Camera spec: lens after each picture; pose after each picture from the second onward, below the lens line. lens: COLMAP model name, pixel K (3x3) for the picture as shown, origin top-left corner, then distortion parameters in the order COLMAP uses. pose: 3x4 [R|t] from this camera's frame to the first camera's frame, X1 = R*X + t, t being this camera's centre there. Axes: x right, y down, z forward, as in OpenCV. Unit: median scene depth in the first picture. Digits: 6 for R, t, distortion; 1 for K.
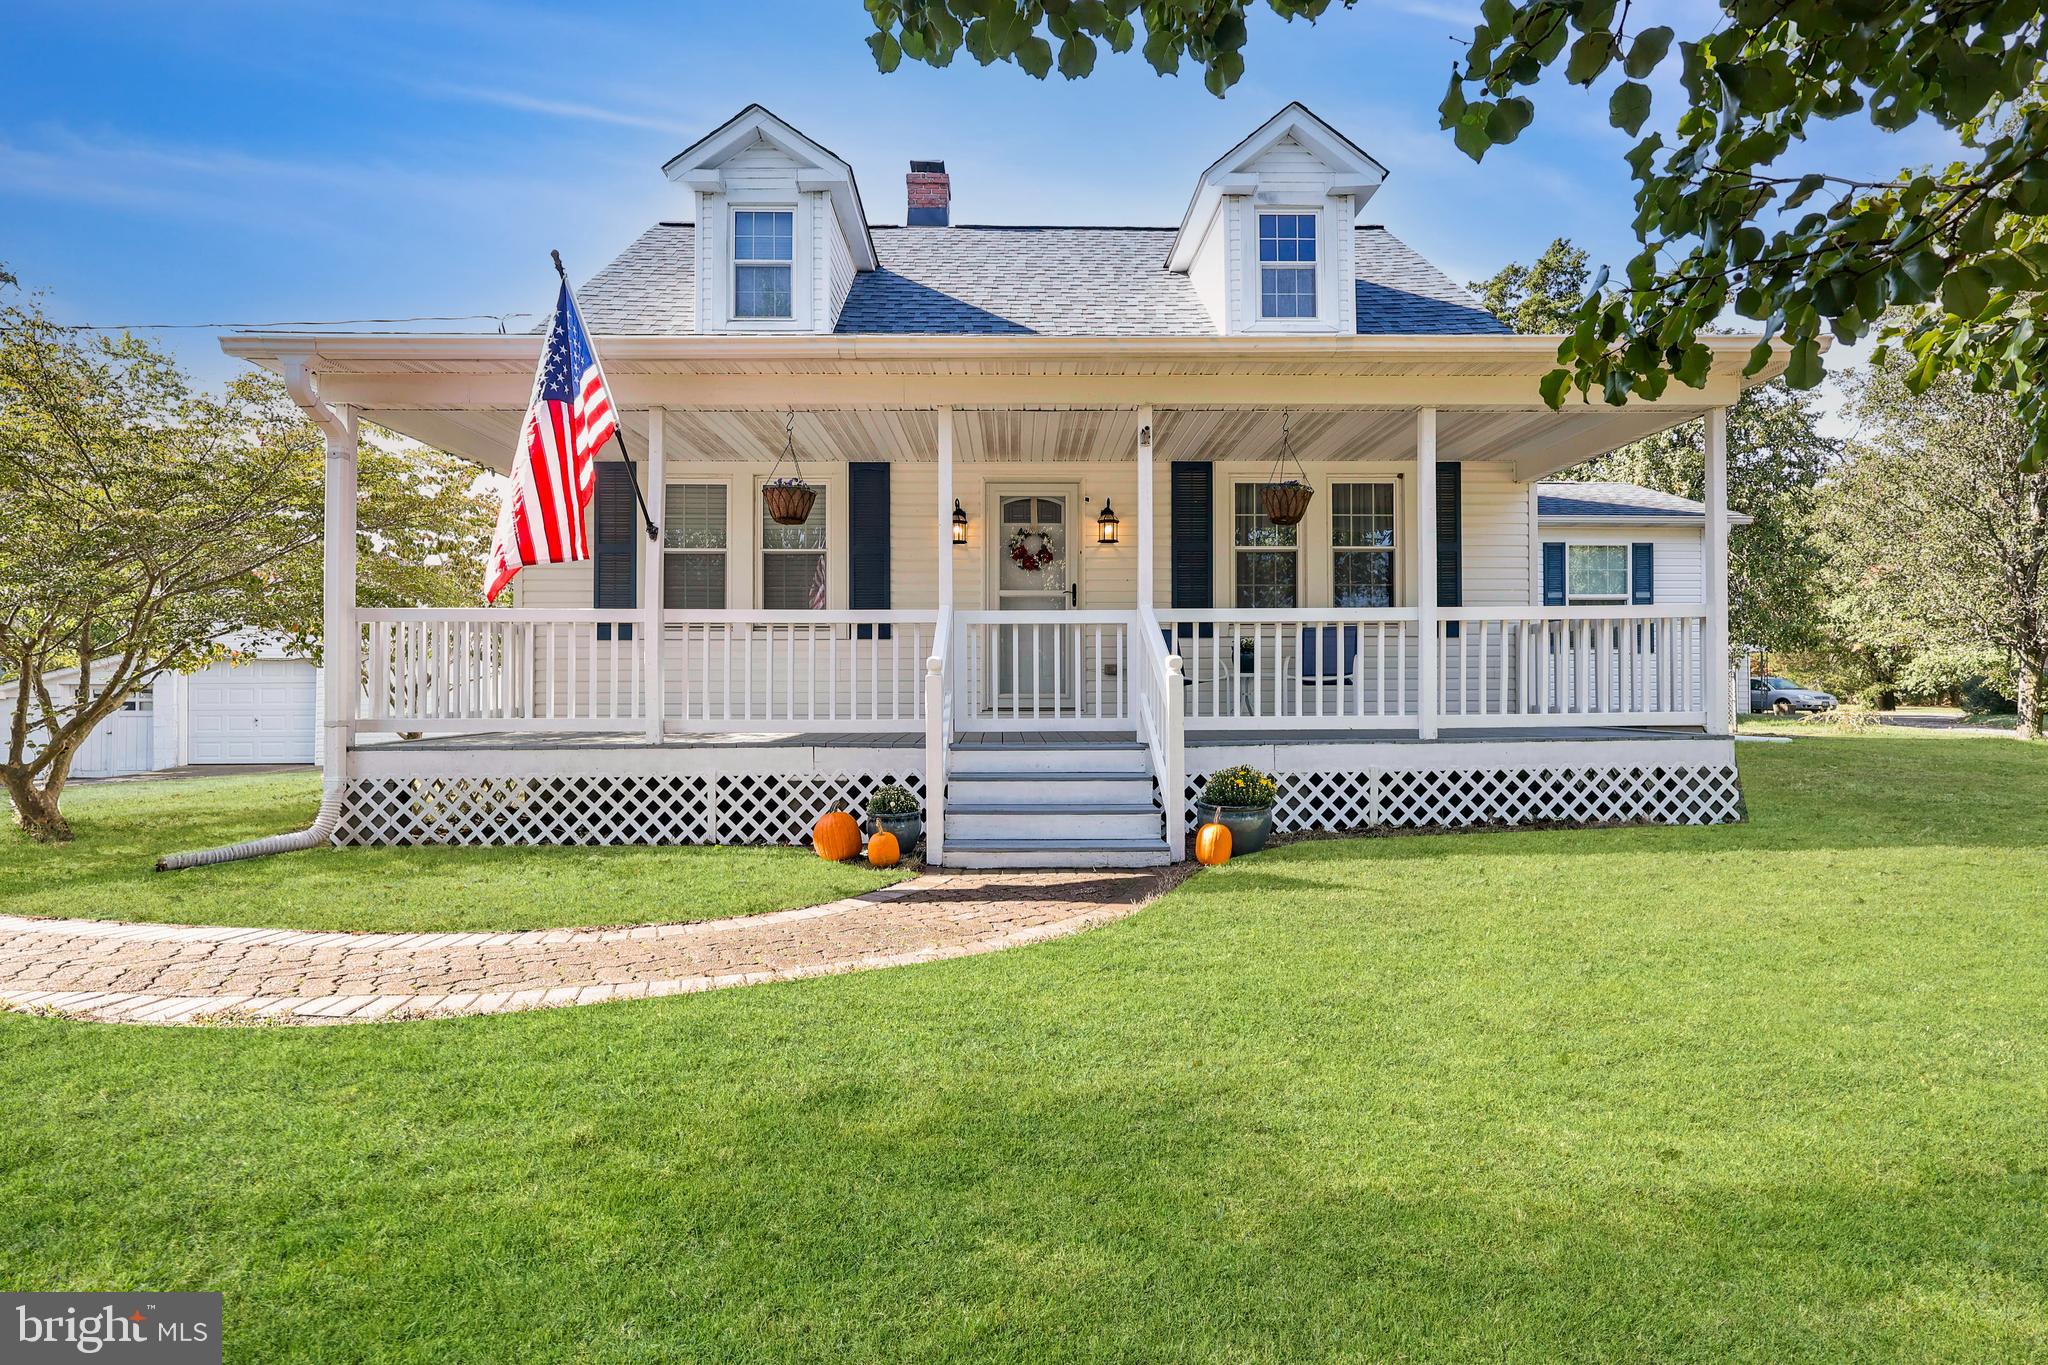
lens RADIAL K [[945.1, 0, 1024.0], [0, 945.1, 682.5], [0, 0, 1]] dist [0.000862, 0.000153]
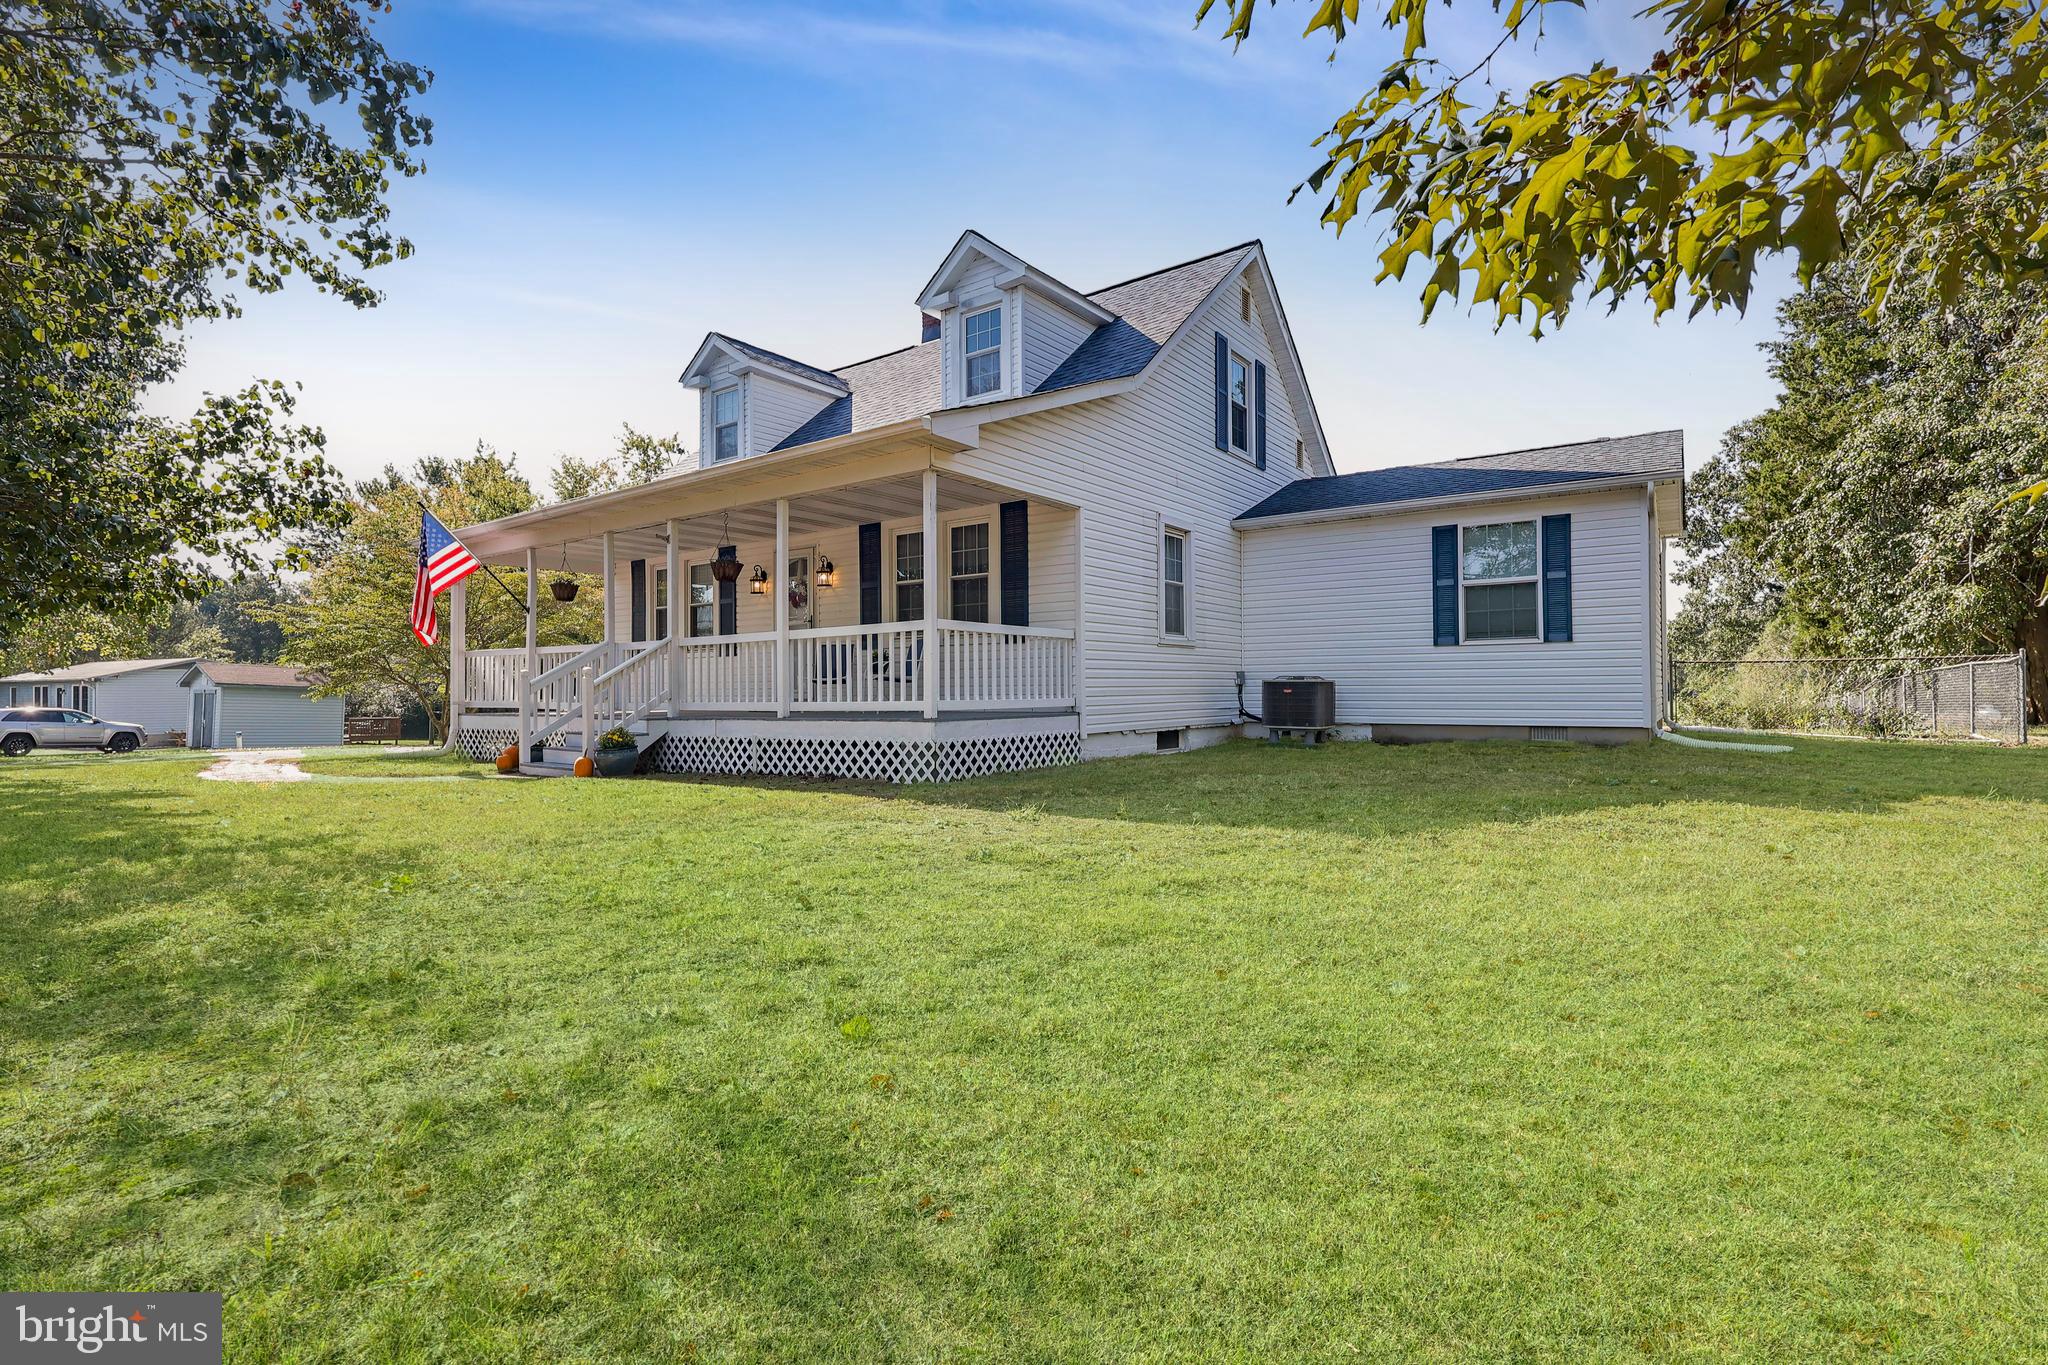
lens RADIAL K [[945.1, 0, 1024.0], [0, 945.1, 682.5], [0, 0, 1]] dist [0.000862, 0.000153]
pose [[0.802640, -0.004422, -0.596448, 1.660620], [0.007660, 0.999966, 0.002895, 0.000813], [0.596415, -0.006892, 0.802647, 0.008502]]
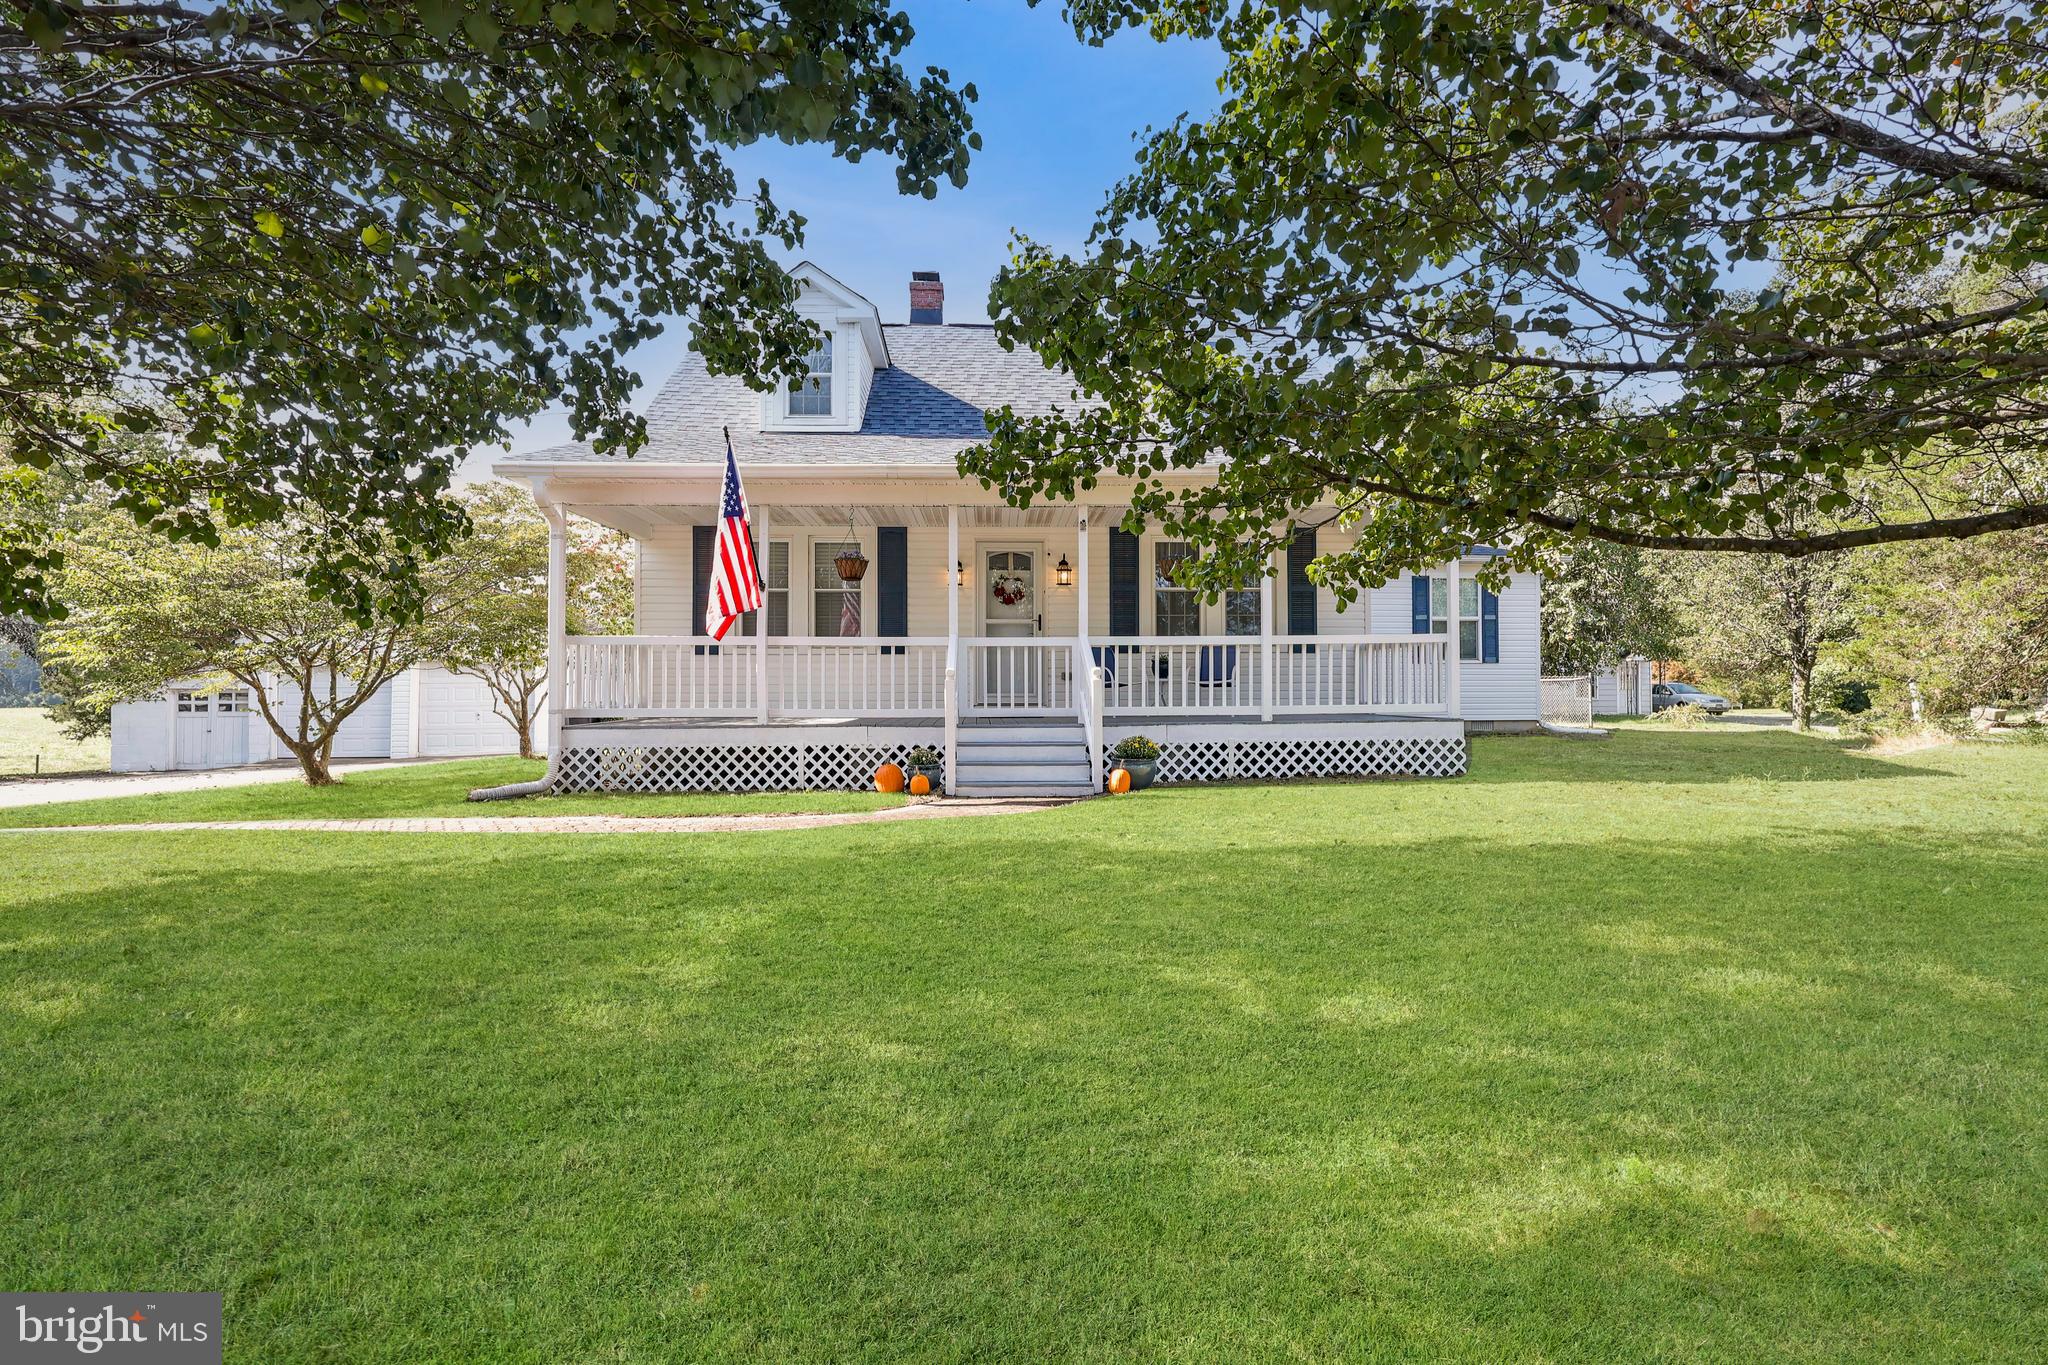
lens RADIAL K [[945.1, 0, 1024.0], [0, 945.1, 682.5], [0, 0, 1]] dist [0.000862, 0.000153]
pose [[0.999700, -0.000312, 0.024487, -0.005695], [0.000473, 0.999978, -0.006557, 0.006579], [-0.024485, 0.006567, 0.999679, -0.533422]]
